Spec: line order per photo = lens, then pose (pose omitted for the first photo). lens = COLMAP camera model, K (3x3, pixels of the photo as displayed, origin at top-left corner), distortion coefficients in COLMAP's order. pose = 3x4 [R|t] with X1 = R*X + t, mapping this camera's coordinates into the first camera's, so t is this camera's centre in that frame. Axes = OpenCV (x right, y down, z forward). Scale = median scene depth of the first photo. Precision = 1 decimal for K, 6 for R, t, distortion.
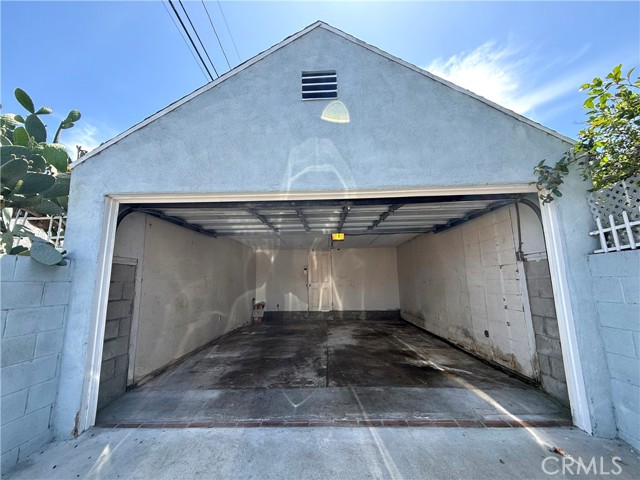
lens RADIAL K [[255.5, 0, 318.3], [0, 255.5, 240.1], [0, 0, 1]] dist [-0.005962, -0.000093]
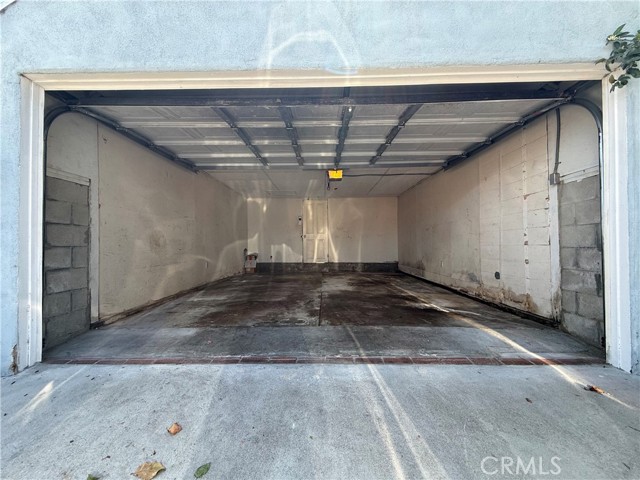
lens RADIAL K [[255.5, 0, 318.2], [0, 255.5, 241.5], [0, 0, 1]] dist [-0.005962, -0.000093]
pose [[0.999871, 0.010038, 0.012568, 0.017620], [-0.011793, 0.988852, 0.148434, 0.167945], [-0.010938, -0.148563, 0.988842, 0.180806]]
